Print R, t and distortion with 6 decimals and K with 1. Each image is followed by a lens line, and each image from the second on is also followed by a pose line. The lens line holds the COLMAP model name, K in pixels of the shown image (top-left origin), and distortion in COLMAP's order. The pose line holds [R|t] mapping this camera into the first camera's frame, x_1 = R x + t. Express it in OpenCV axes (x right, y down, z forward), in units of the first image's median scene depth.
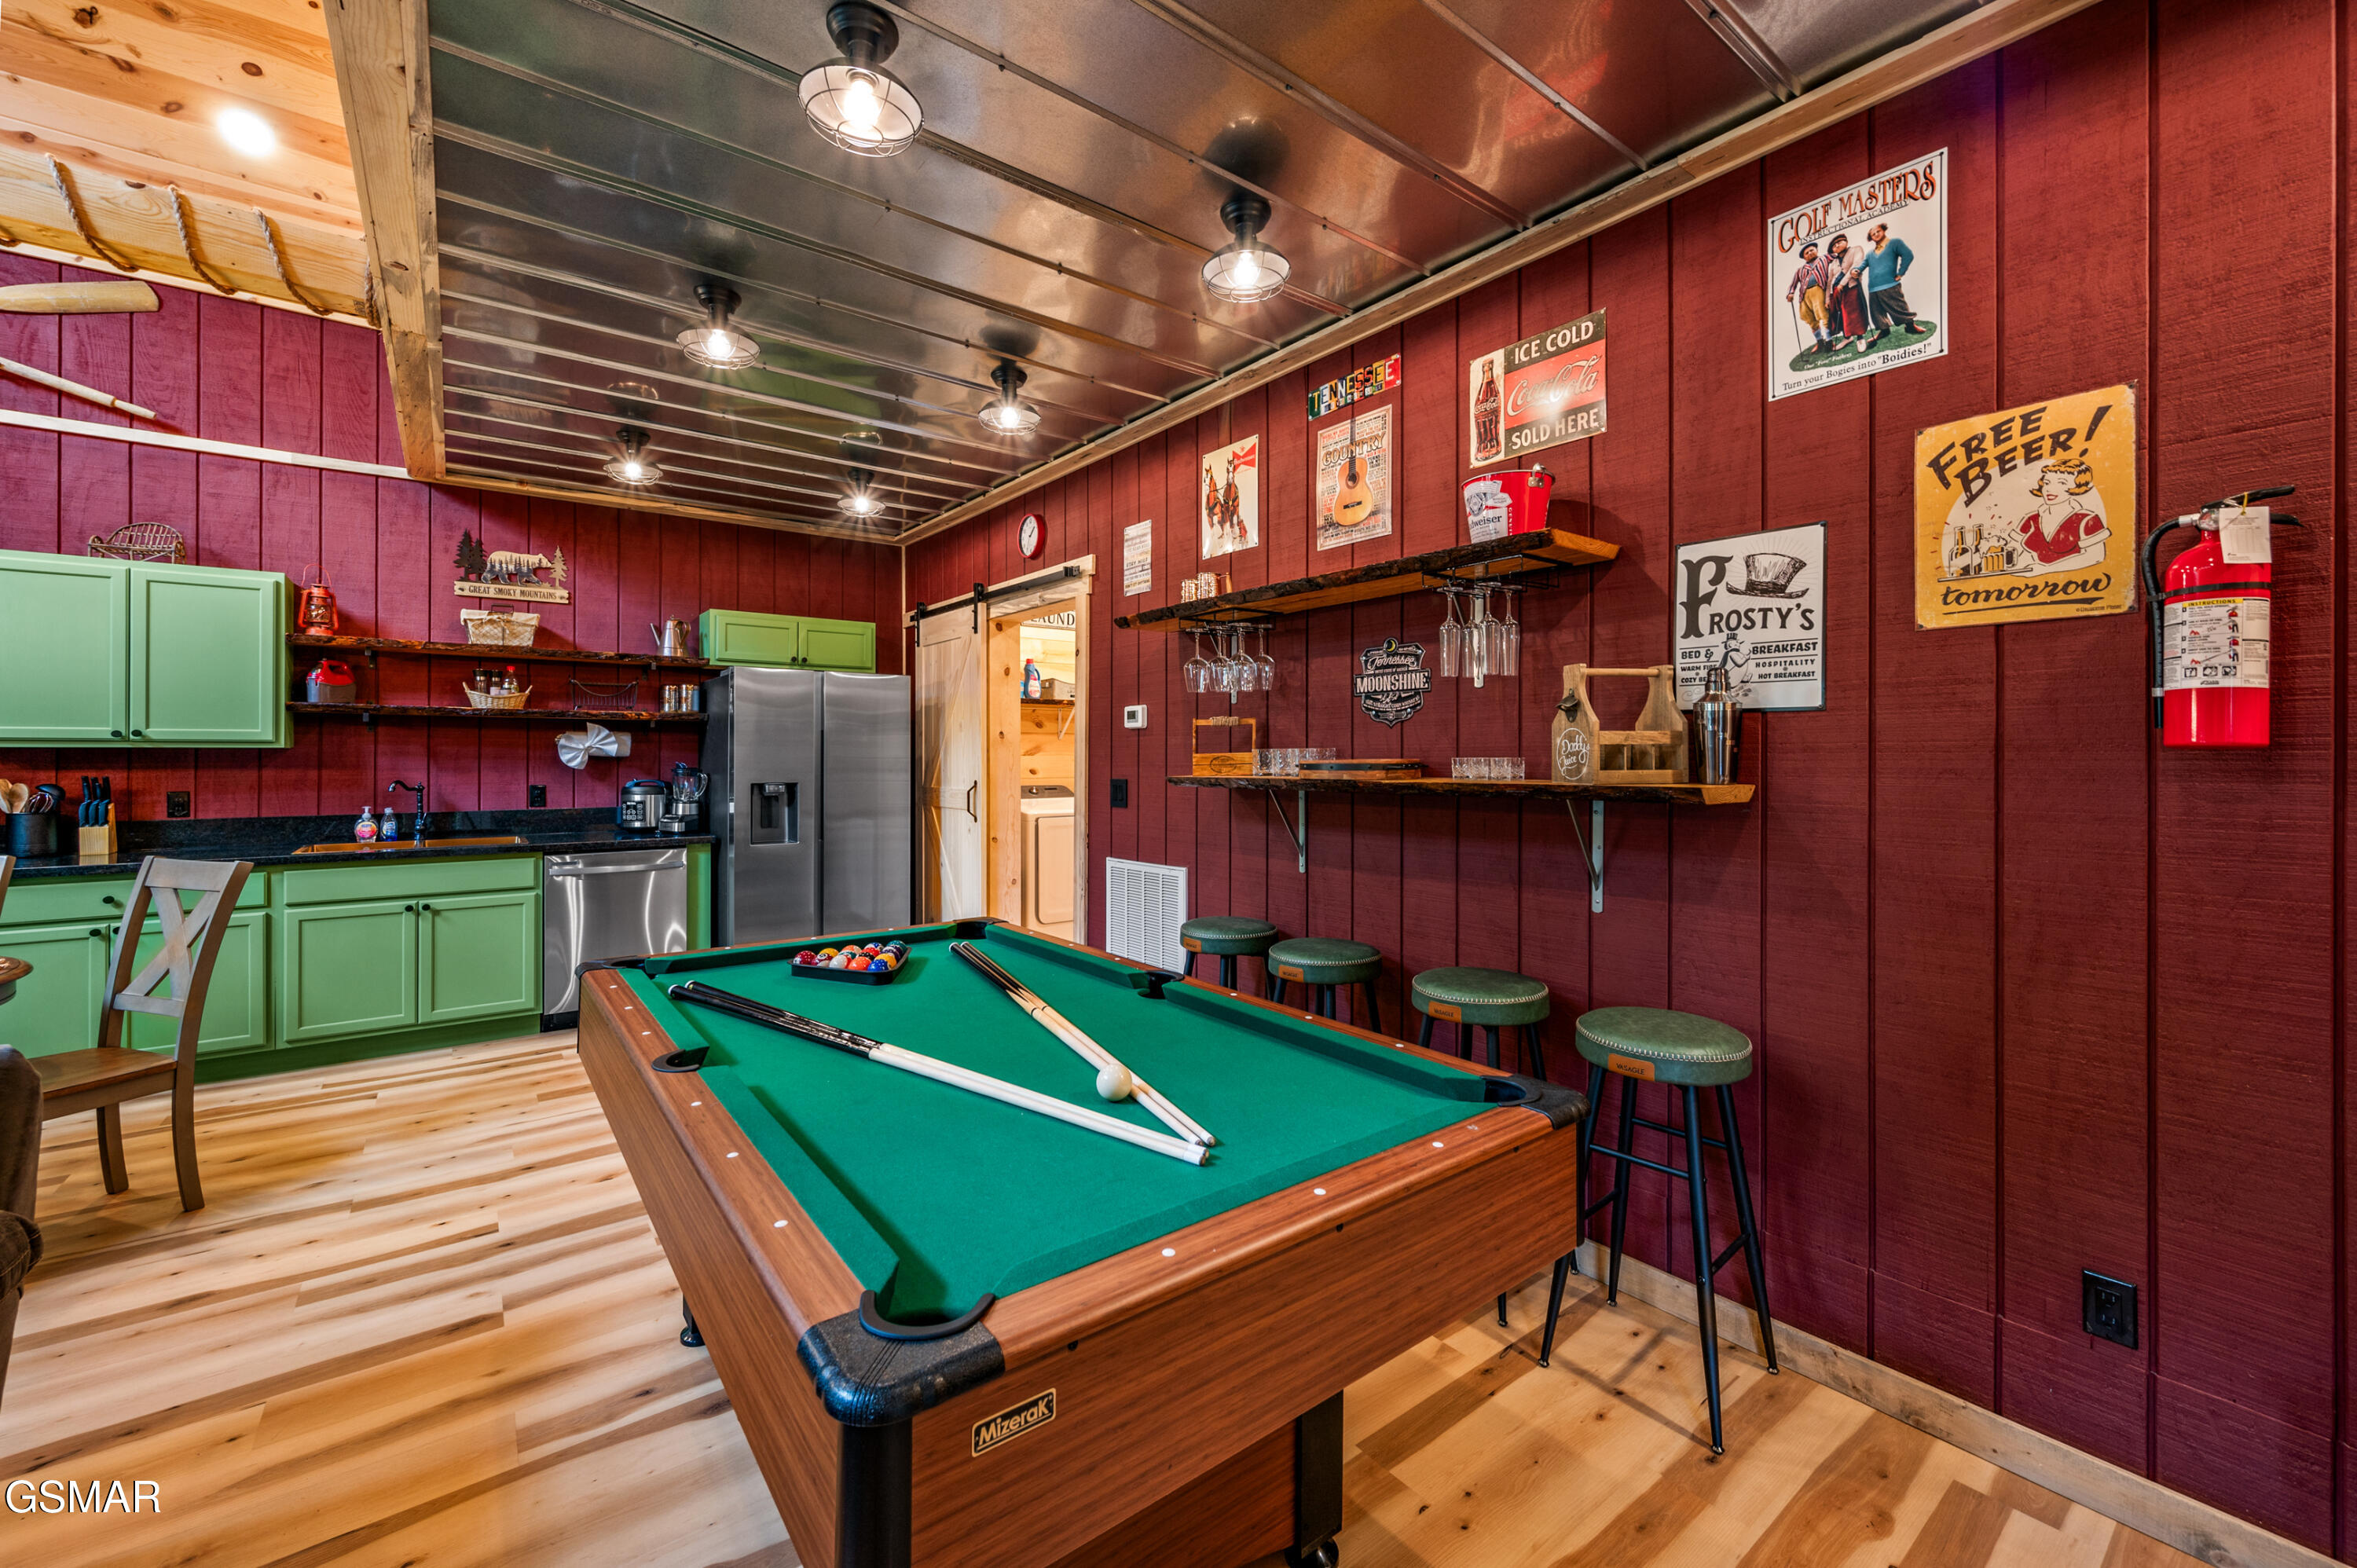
lens RADIAL K [[941.7, 0, 1159.9], [0, 941.7, 752.0], [0, 0, 1]] dist [0.000978, -0.000646]
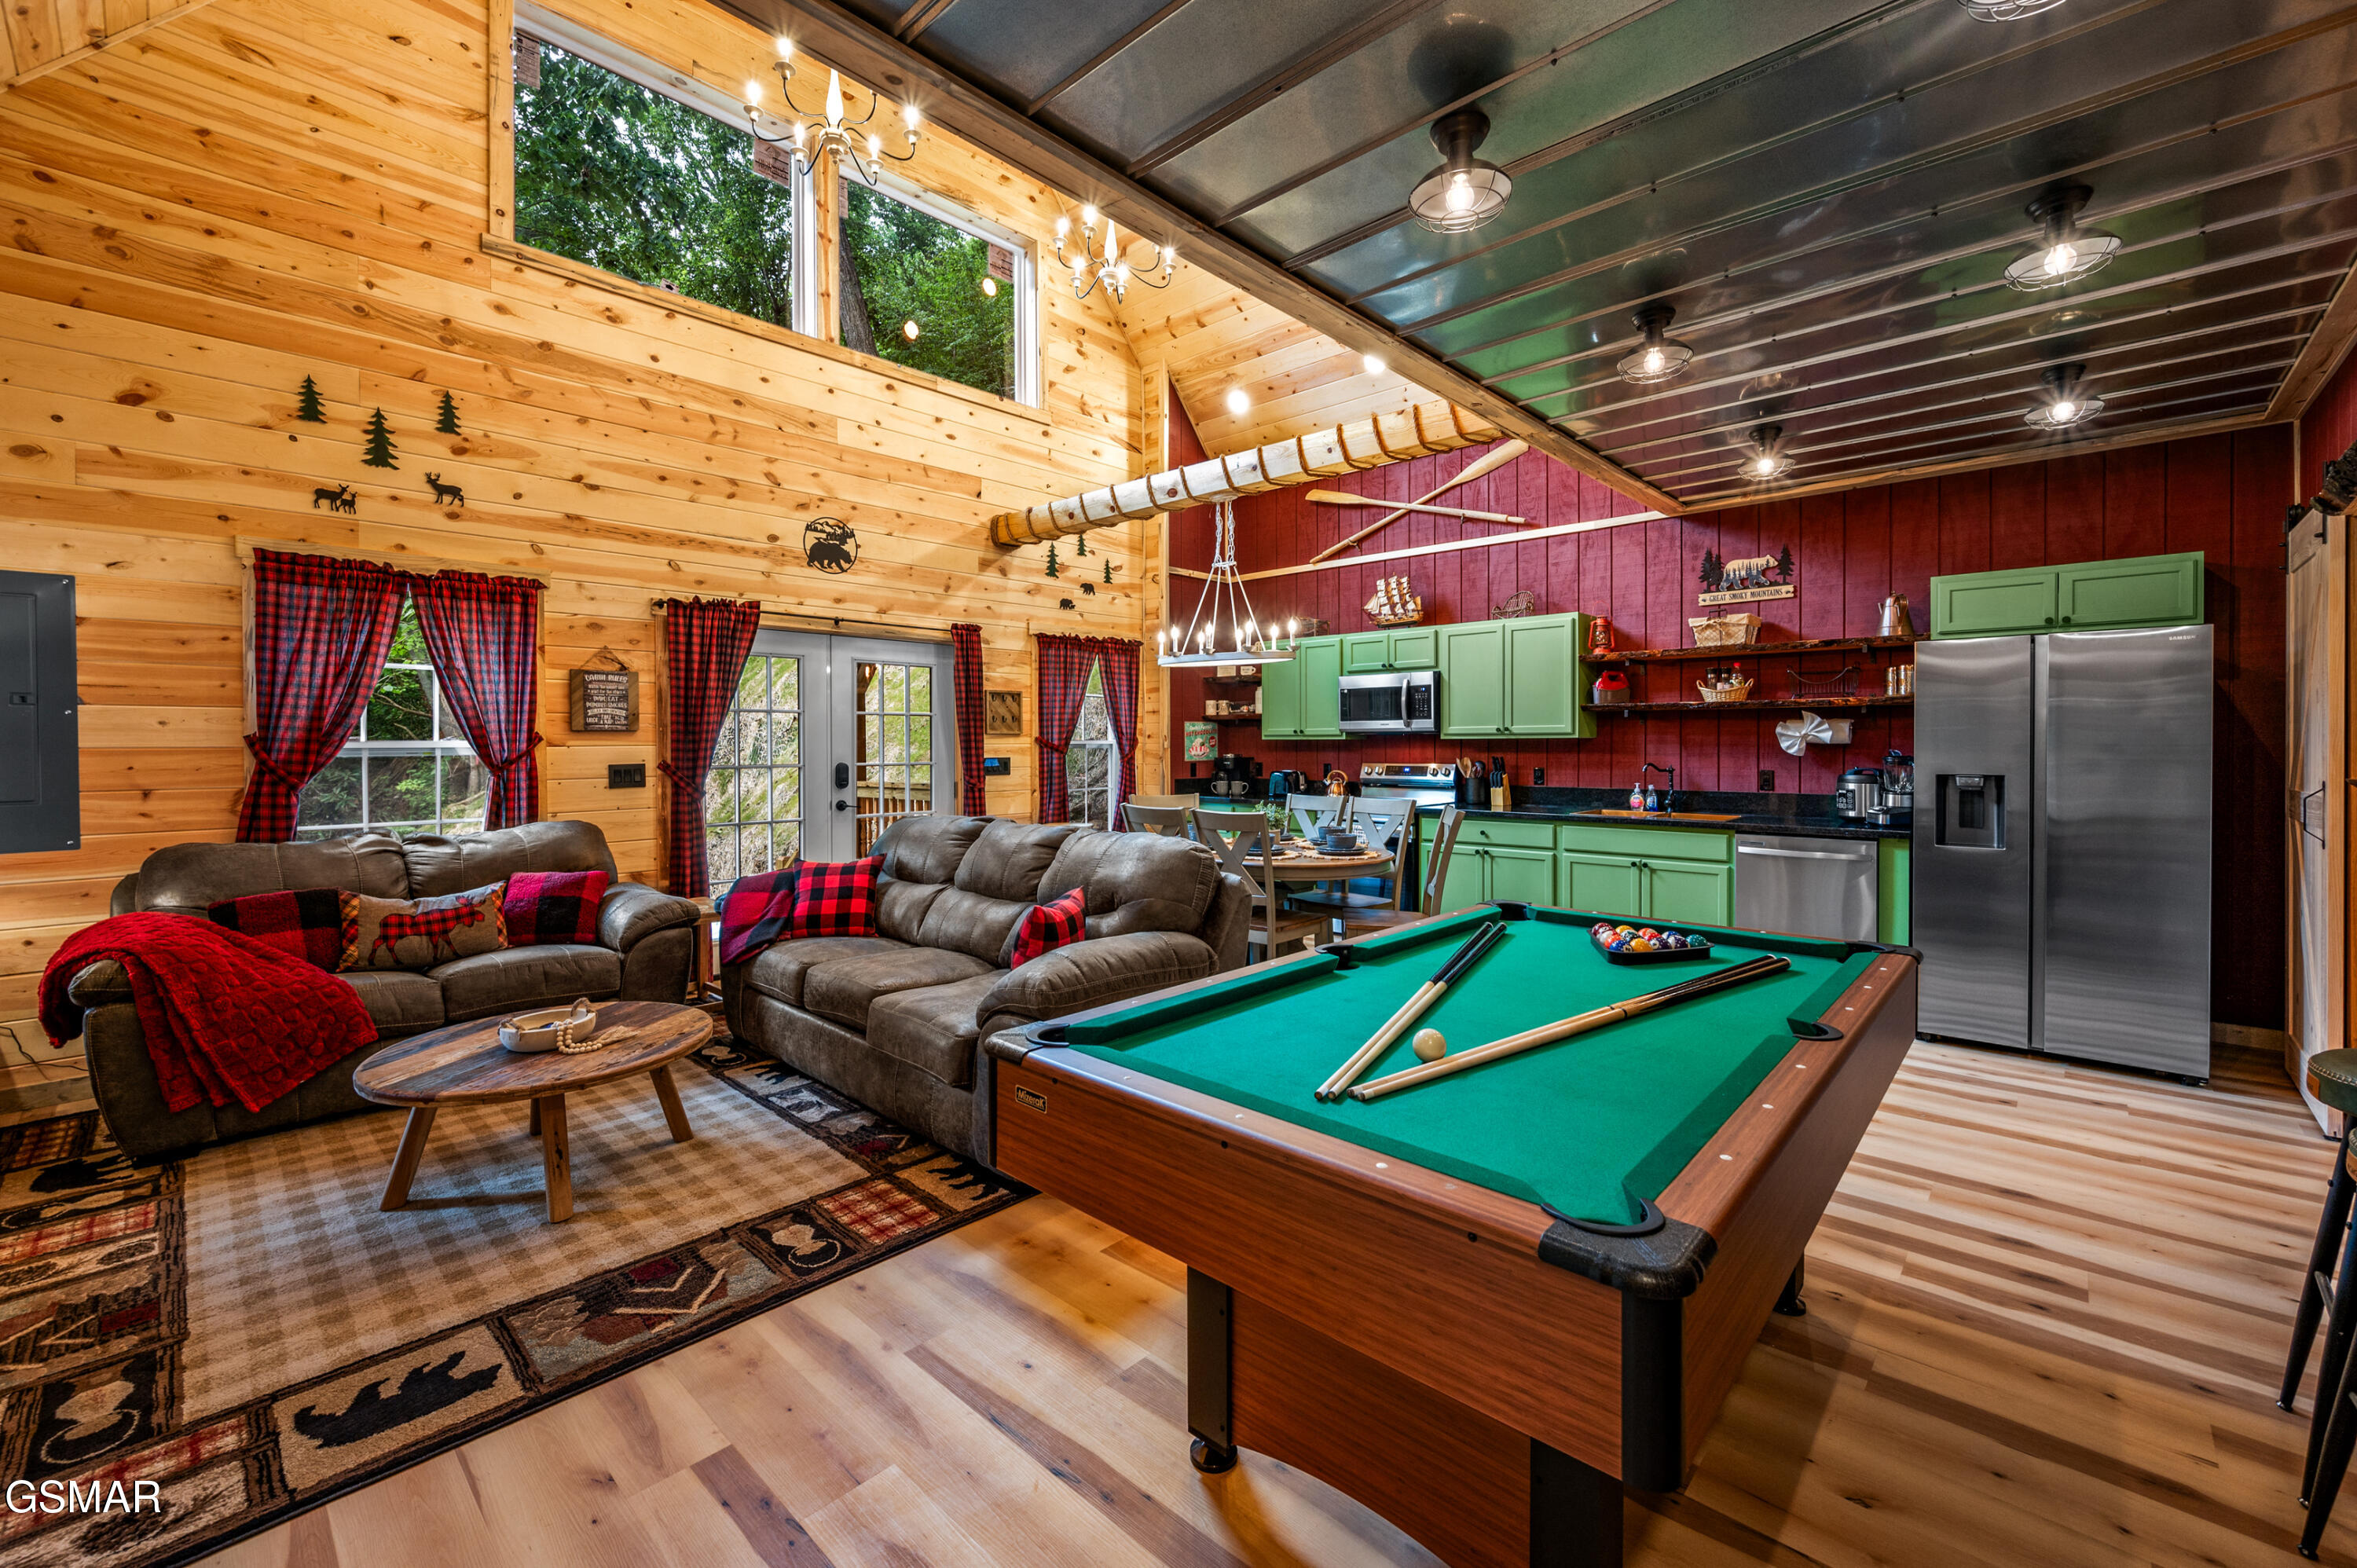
lens RADIAL K [[941.7, 0, 1197.8], [0, 941.7, 756.4], [0, 0, 1]] dist [0.000978, -0.000646]
pose [[0.181485, 0.010162, -0.983341, 0.354692], [0.004374, 0.999928, 0.011141, 0.005375], [0.983384, -0.006323, 0.181428, 0.206537]]
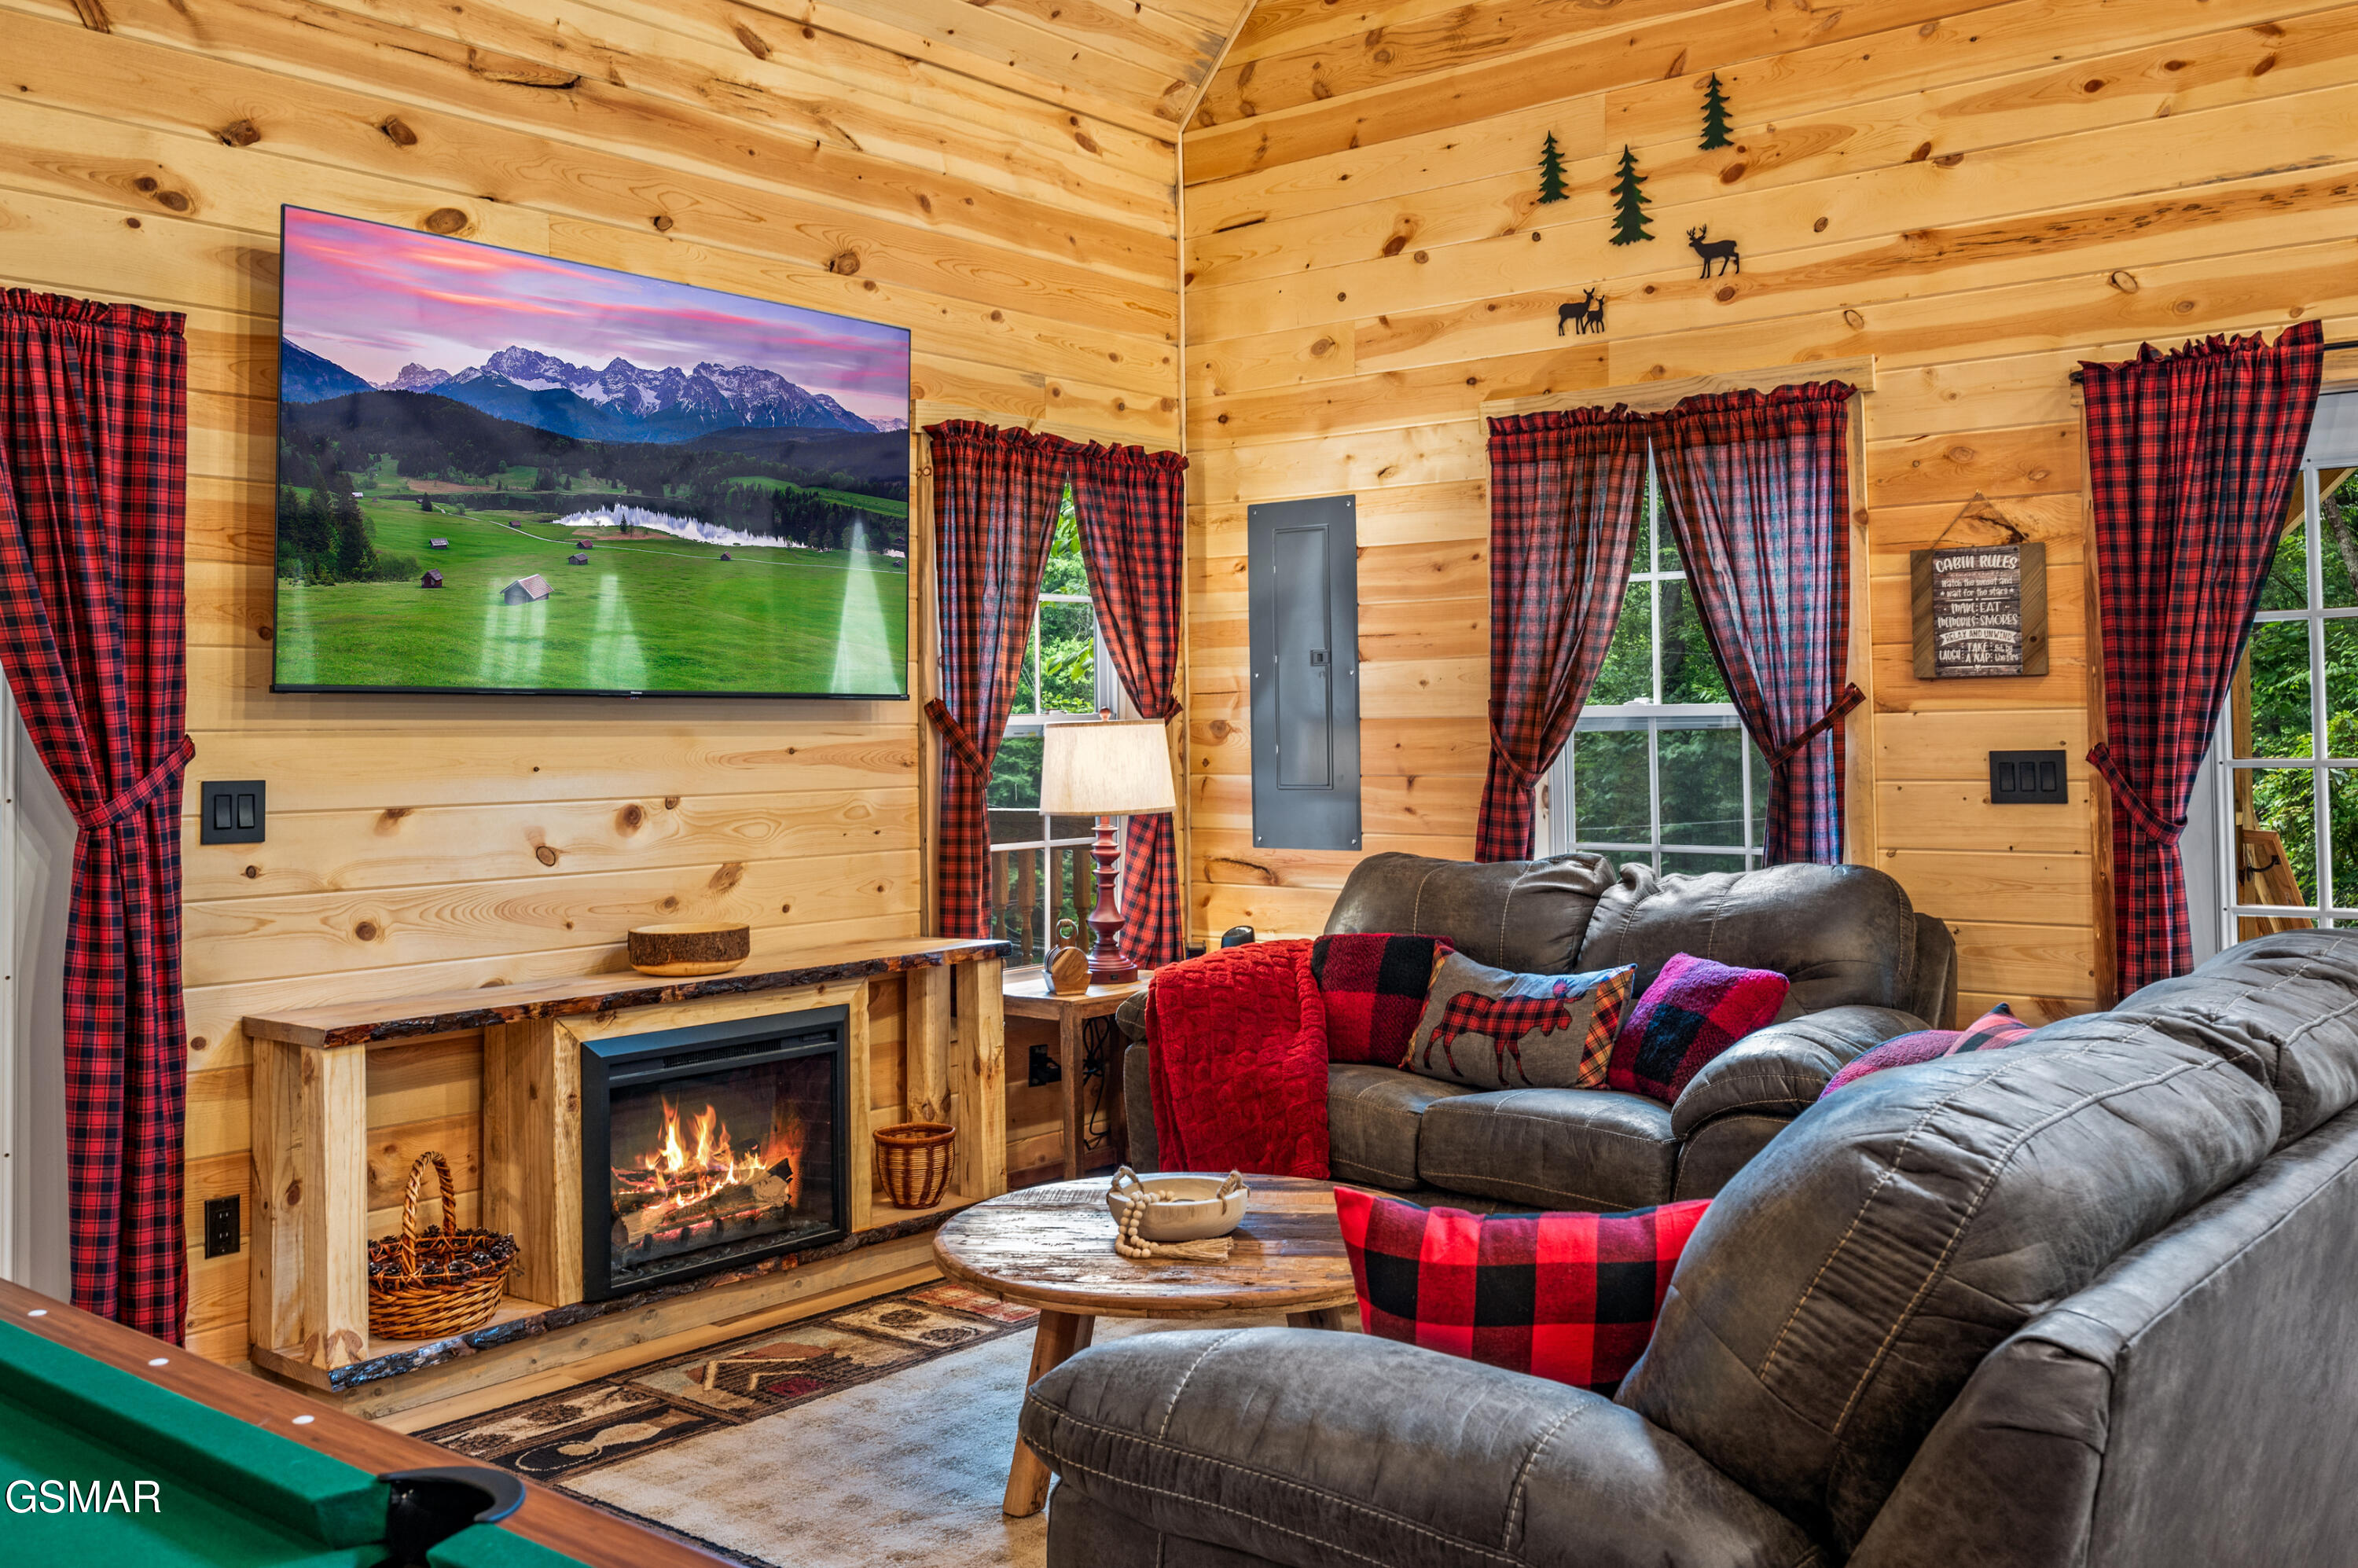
lens RADIAL K [[2024.2, 0, 1149.7], [0, 2024.2, 672.6], [0, 0, 1]] dist [-0.002351, -0.008636]
pose [[-0.968458, 0.001083, -0.249174, -0.218839], [0.007988, 0.999612, -0.026700, 0.007772], [0.249049, -0.027848, -0.968091, 0.726456]]
